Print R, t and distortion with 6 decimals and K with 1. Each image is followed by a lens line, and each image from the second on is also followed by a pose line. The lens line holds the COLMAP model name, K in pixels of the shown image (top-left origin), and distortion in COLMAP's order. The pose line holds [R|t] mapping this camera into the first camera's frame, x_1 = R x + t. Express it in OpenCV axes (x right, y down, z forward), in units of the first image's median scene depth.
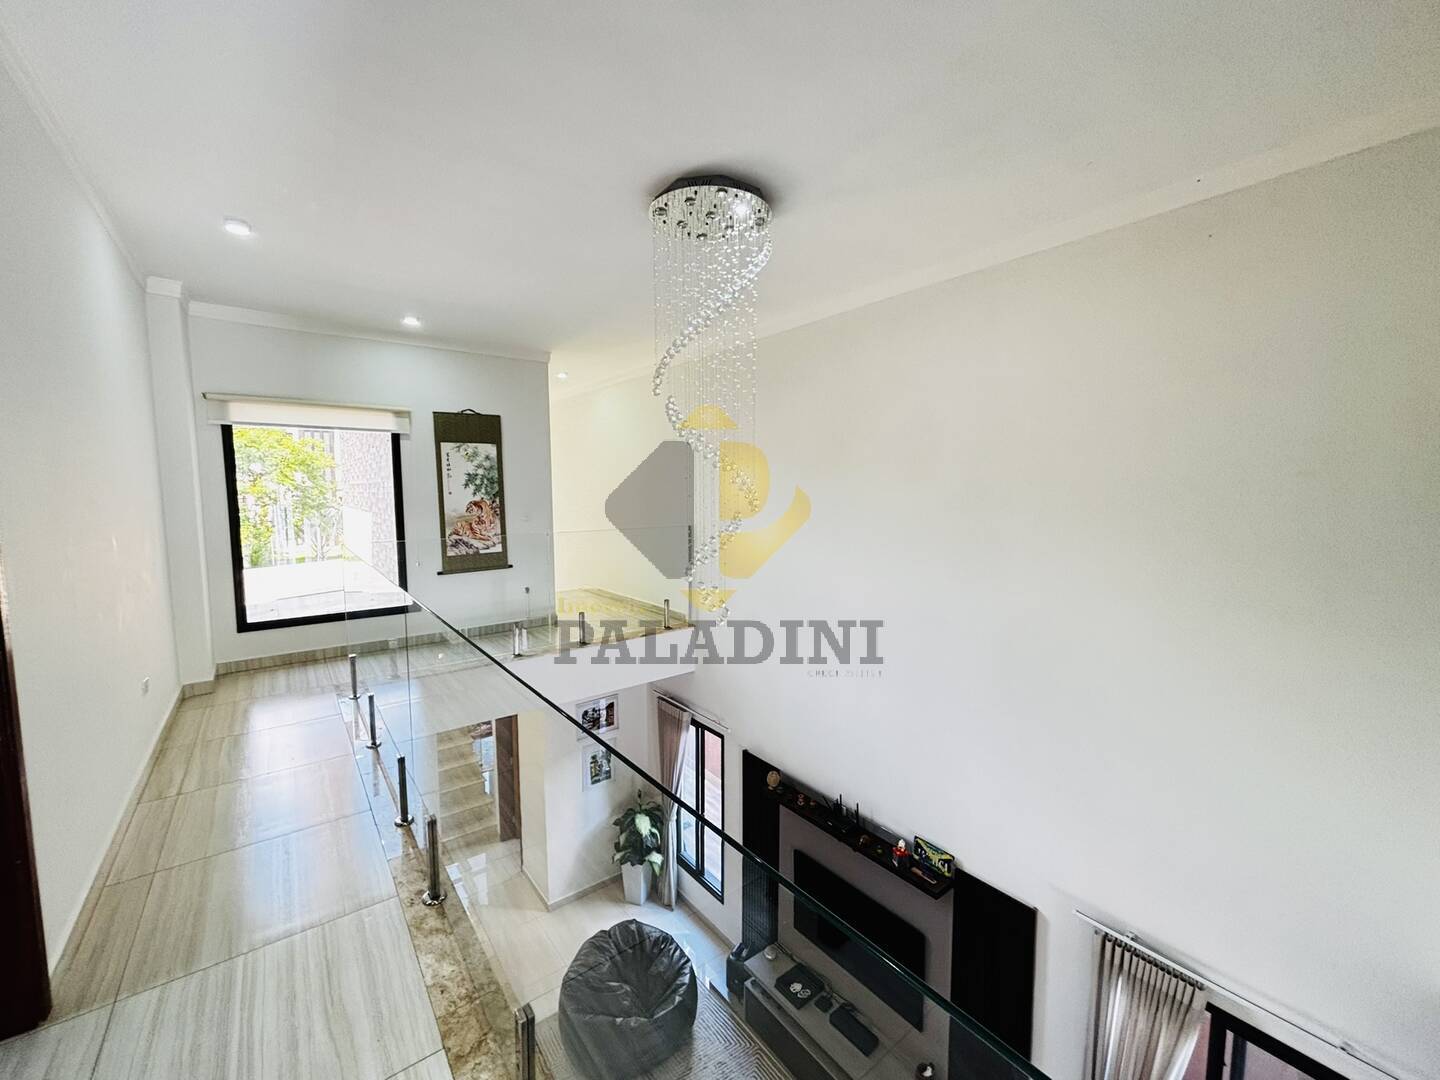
lens RADIAL K [[581.2, 0, 723.9], [0, 581.2, 536.7], [0, 0, 1]] dist [0.002095, -0.000701]
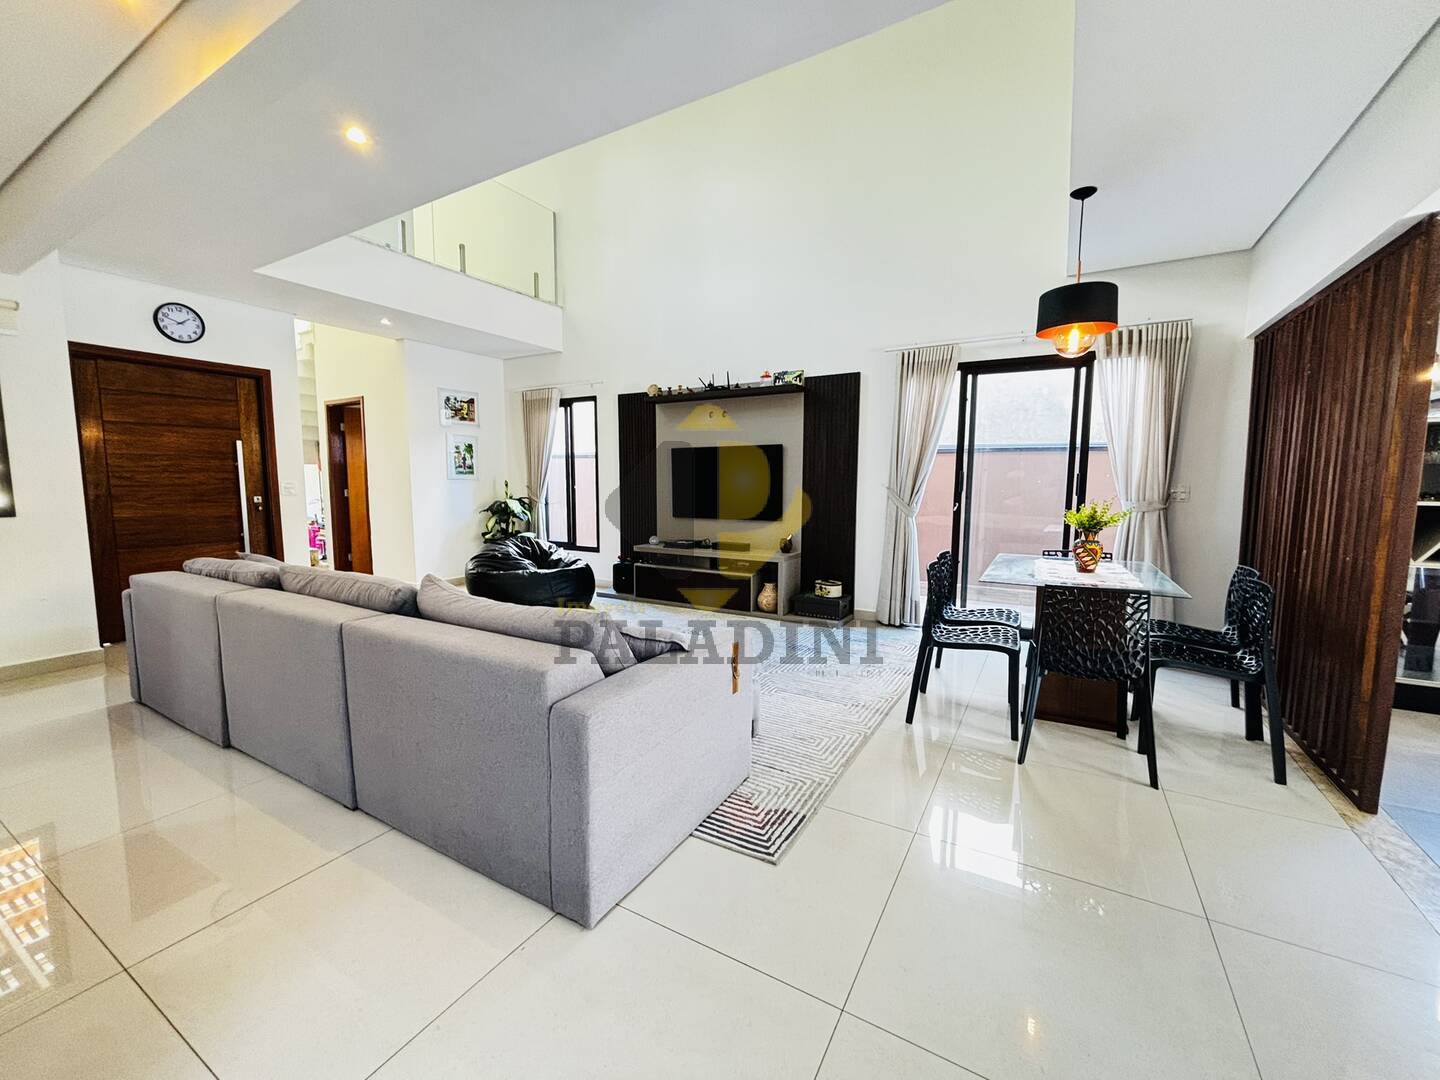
lens RADIAL K [[581.2, 0, 721.9], [0, 581.2, 543.1], [0, 0, 1]] dist [0.002095, -0.000701]
pose [[0.925523, -0.044086, 0.376117, -0.197400], [0.034555, 0.998889, 0.032054, 0.565082], [-0.377112, -0.016670, 0.926018, -0.128118]]
